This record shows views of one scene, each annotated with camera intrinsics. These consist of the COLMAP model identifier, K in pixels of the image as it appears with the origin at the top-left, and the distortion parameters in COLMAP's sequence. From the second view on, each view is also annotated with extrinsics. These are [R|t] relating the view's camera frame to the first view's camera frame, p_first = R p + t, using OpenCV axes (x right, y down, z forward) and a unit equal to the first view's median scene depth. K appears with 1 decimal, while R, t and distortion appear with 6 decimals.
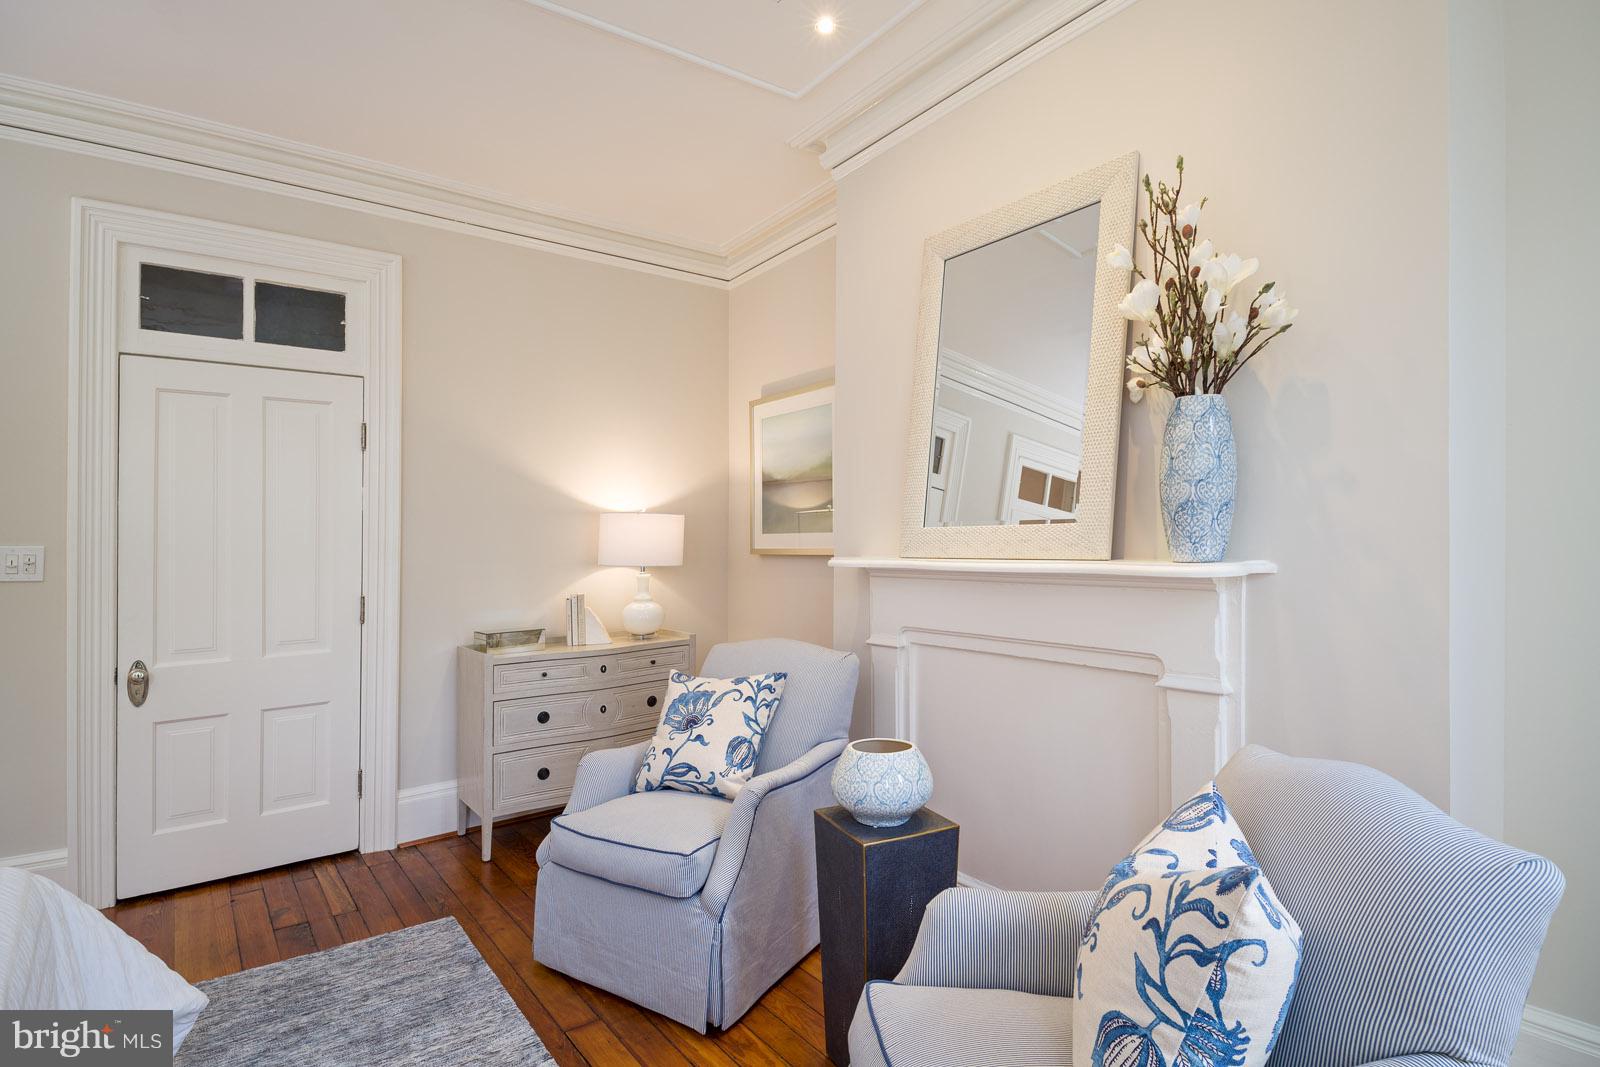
lens RADIAL K [[824.9, 0, 787.2], [0, 824.9, 560.5], [0, 0, 1]] dist [-0.001017, -0.001250]
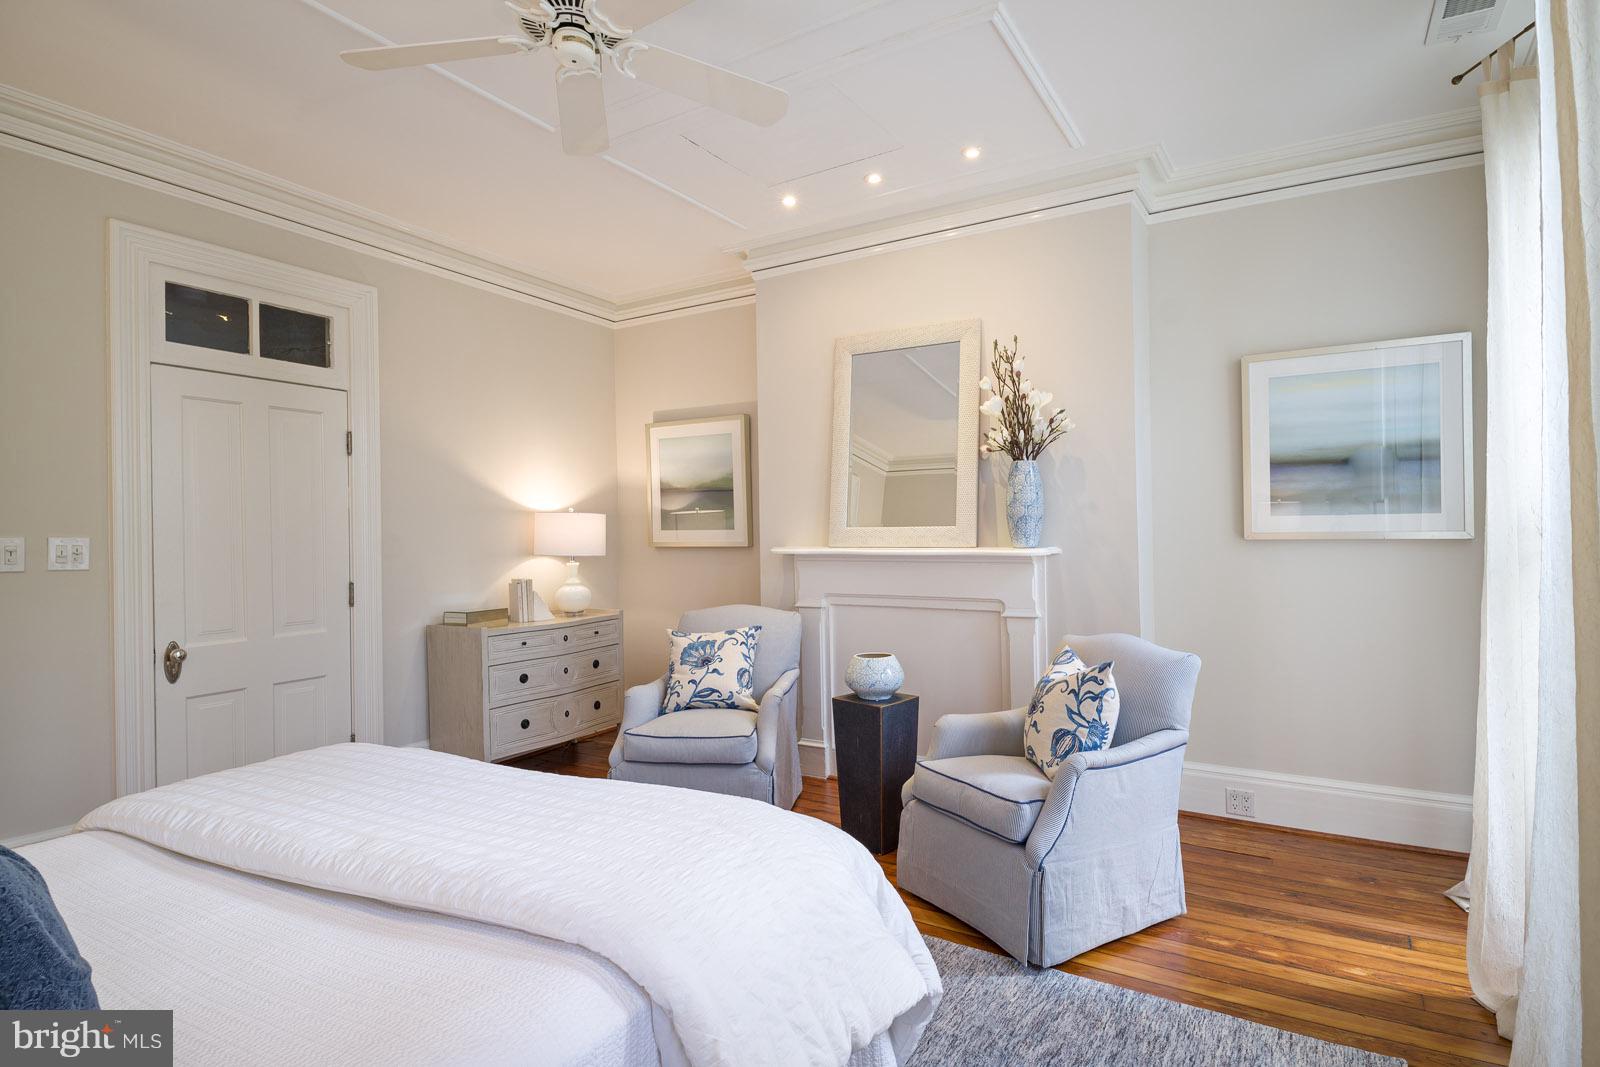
lens RADIAL K [[824.9, 0, 798.8], [0, 824.9, 521.9], [0, 0, 1]] dist [-0.001017, -0.001250]
pose [[0.926253, 0.011018, 0.376742, -0.501170], [0.004786, 0.999148, -0.040988, 0.012245], [-0.376873, 0.039769, 0.925411, -0.399810]]
